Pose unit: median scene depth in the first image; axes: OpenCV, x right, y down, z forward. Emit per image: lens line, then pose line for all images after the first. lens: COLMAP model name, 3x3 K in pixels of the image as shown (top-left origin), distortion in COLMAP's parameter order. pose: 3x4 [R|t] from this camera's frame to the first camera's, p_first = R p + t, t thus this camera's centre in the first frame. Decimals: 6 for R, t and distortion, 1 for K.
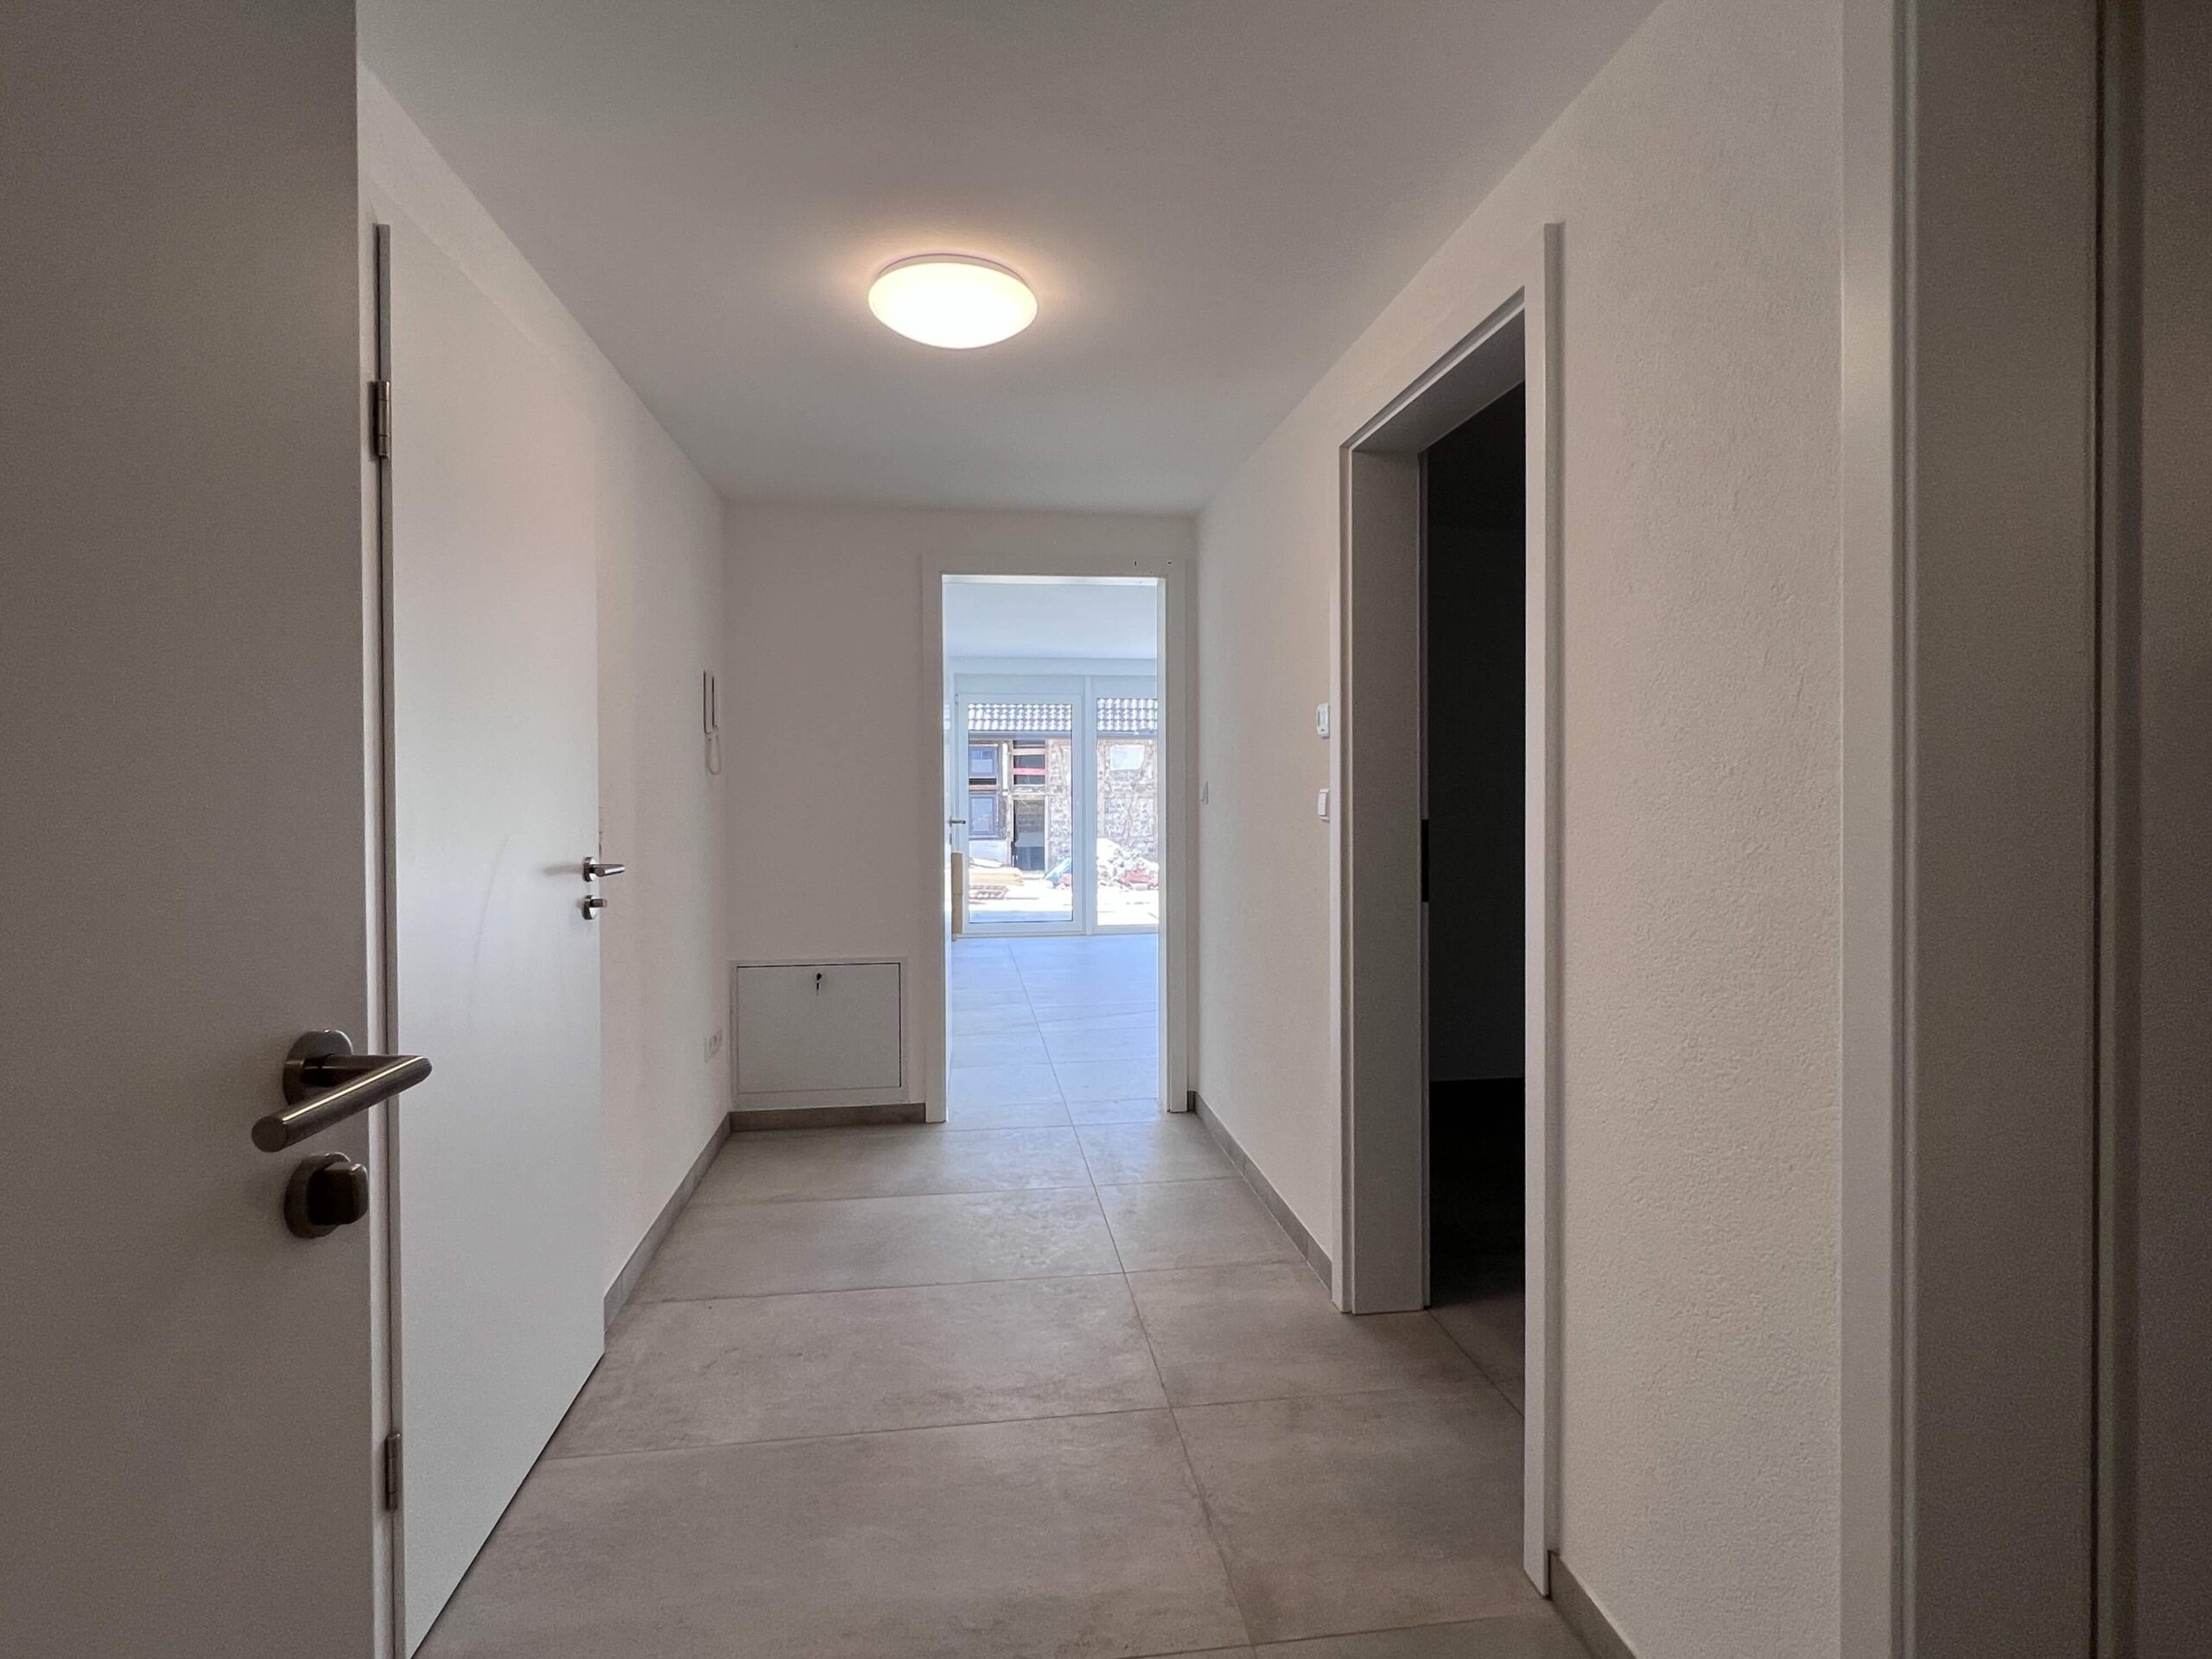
lens RADIAL K [[1104.4, 0, 1104.5], [0, 1104.4, 810.4], [0, 0, 1]] dist [-0.002808, 0.000958]
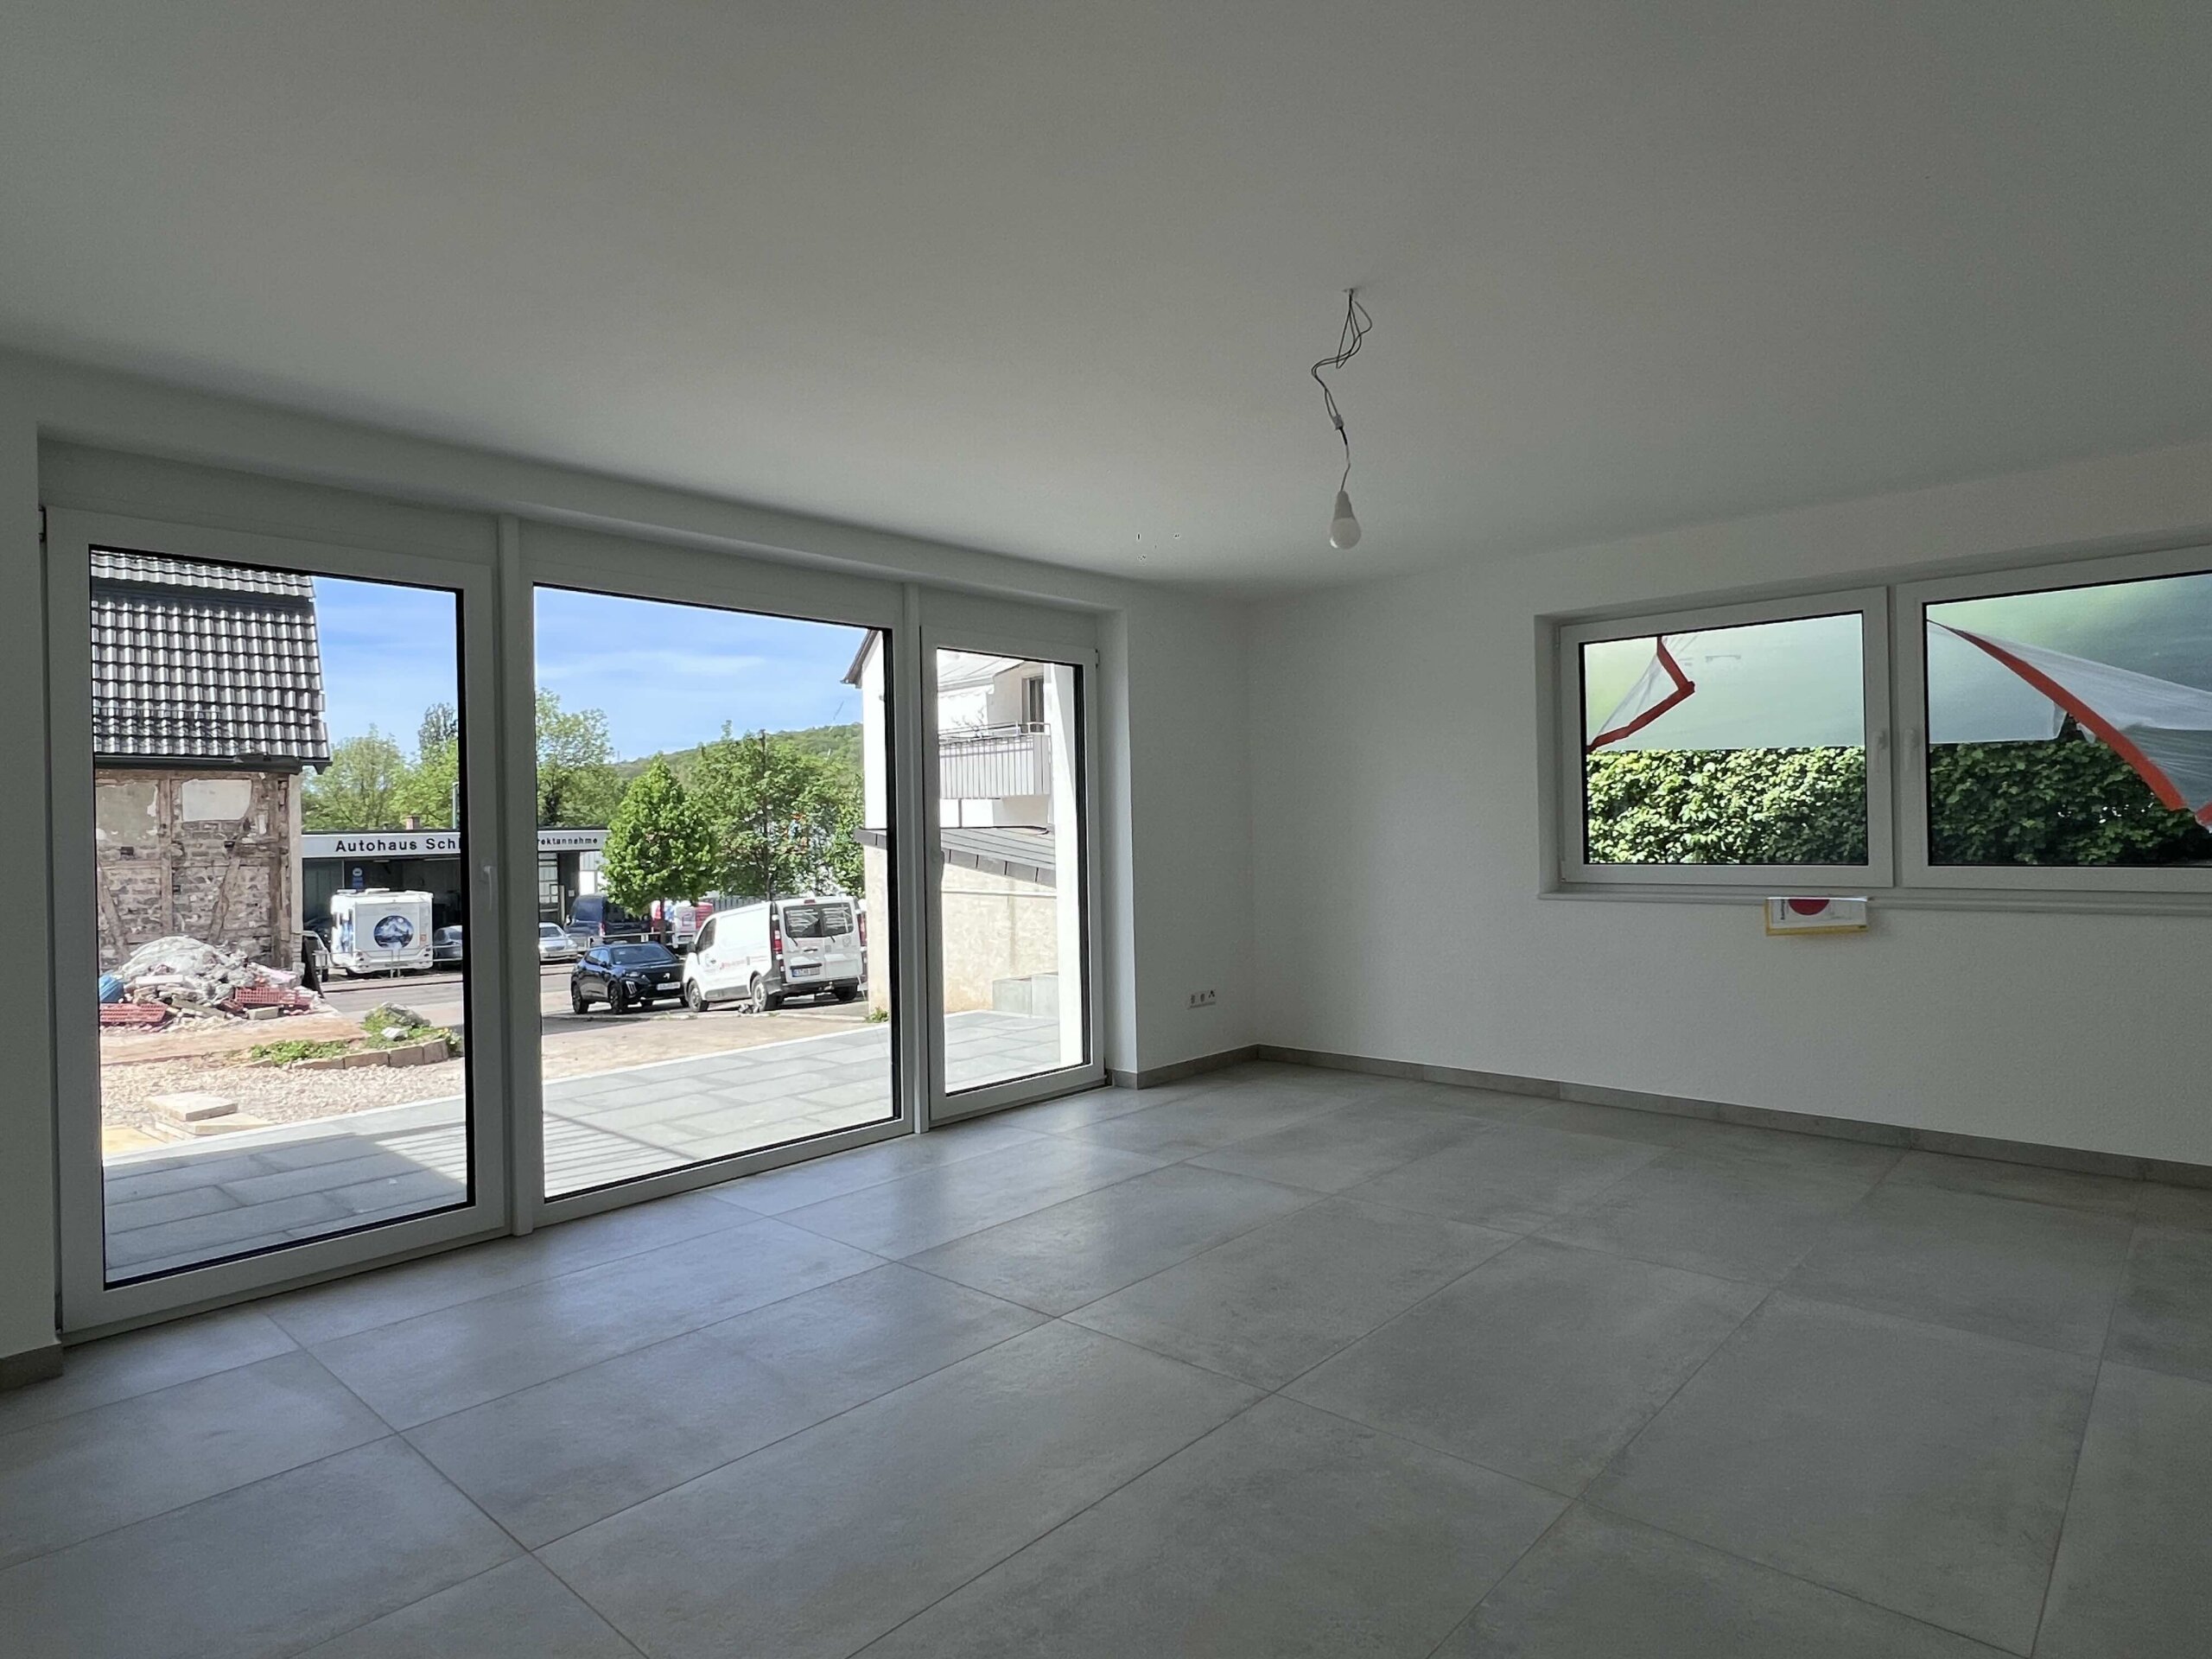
lens RADIAL K [[1250.5, 0, 1078.2], [0, 1250.5, 836.3], [0, 0, 1]] dist [-0.000618, -0.002335]
pose [[0.781540, -0.016284, 0.623643, -0.038961], [0.032834, 0.999347, -0.015053, -0.002021], [-0.622991, 0.032241, 0.781564, 0.166722]]
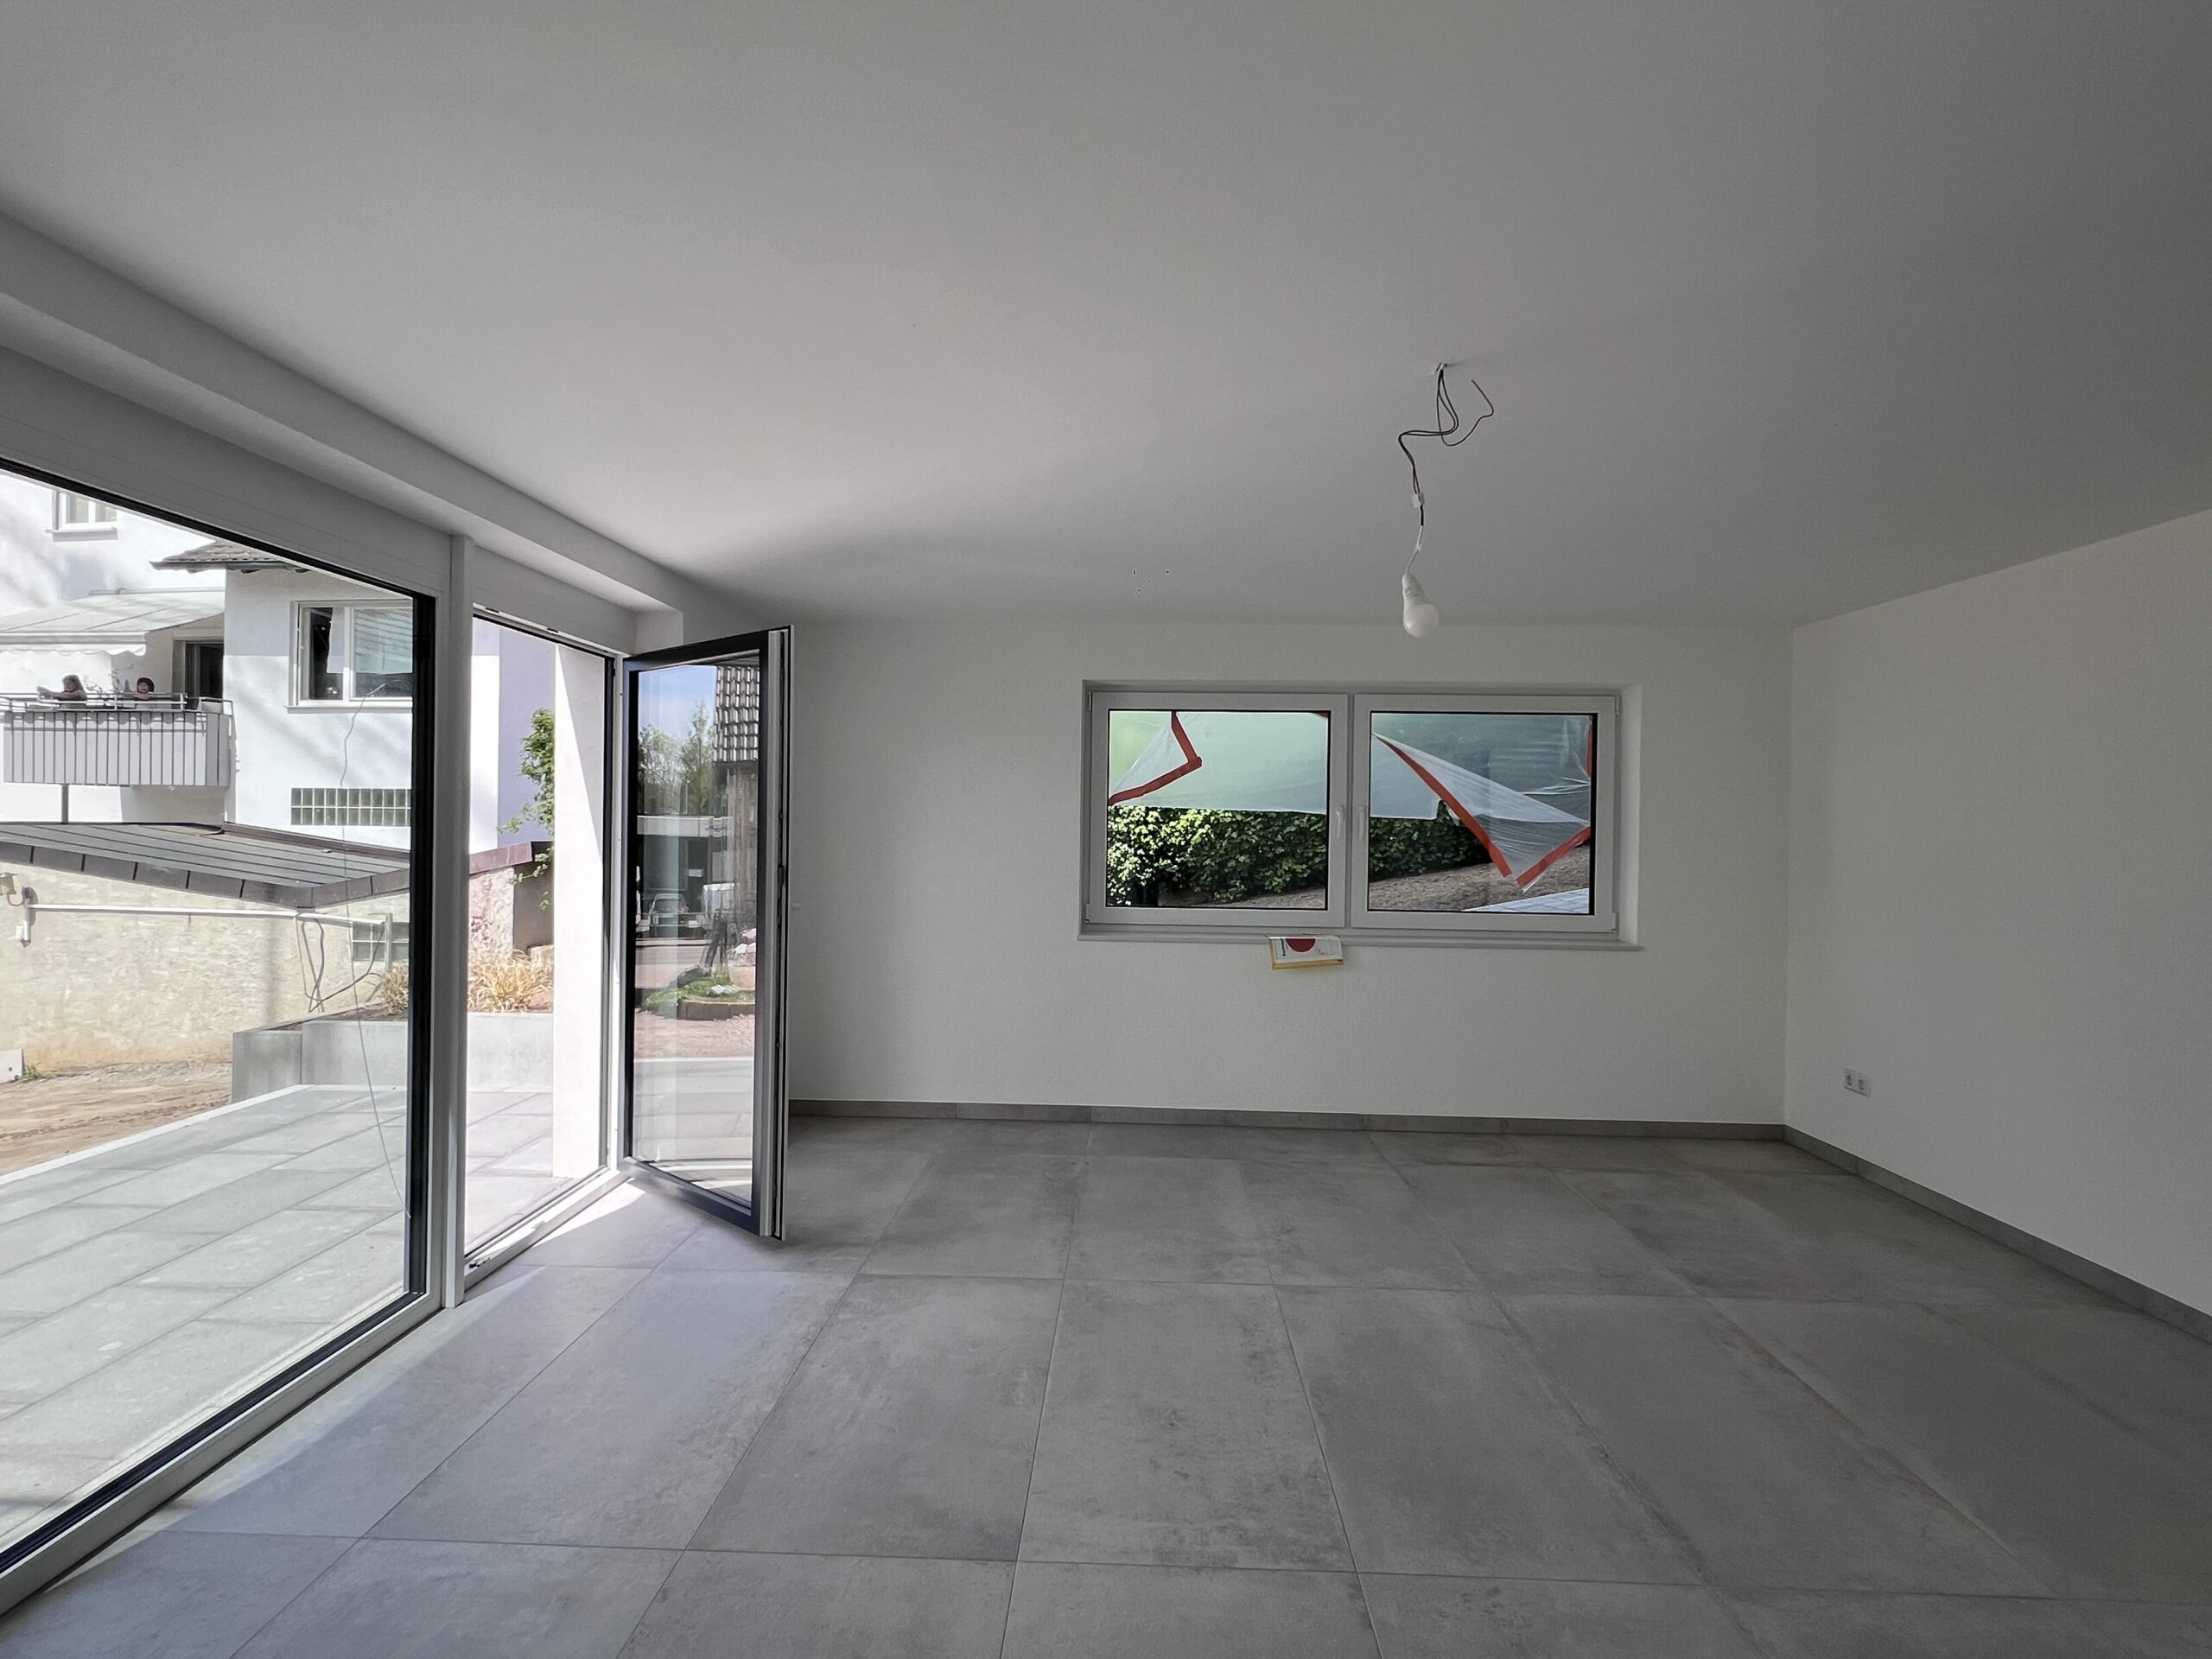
lens RADIAL K [[1104.4, 0, 1097.8], [0, 1104.4, 832.1], [0, 0, 1]] dist [-0.002808, 0.000958]
pose [[0.179689, -0.001014, 0.983723, -0.044363], [0.011516, 0.999933, -0.001073, -0.009700], [-0.983656, 0.011522, 0.179689, 0.227342]]
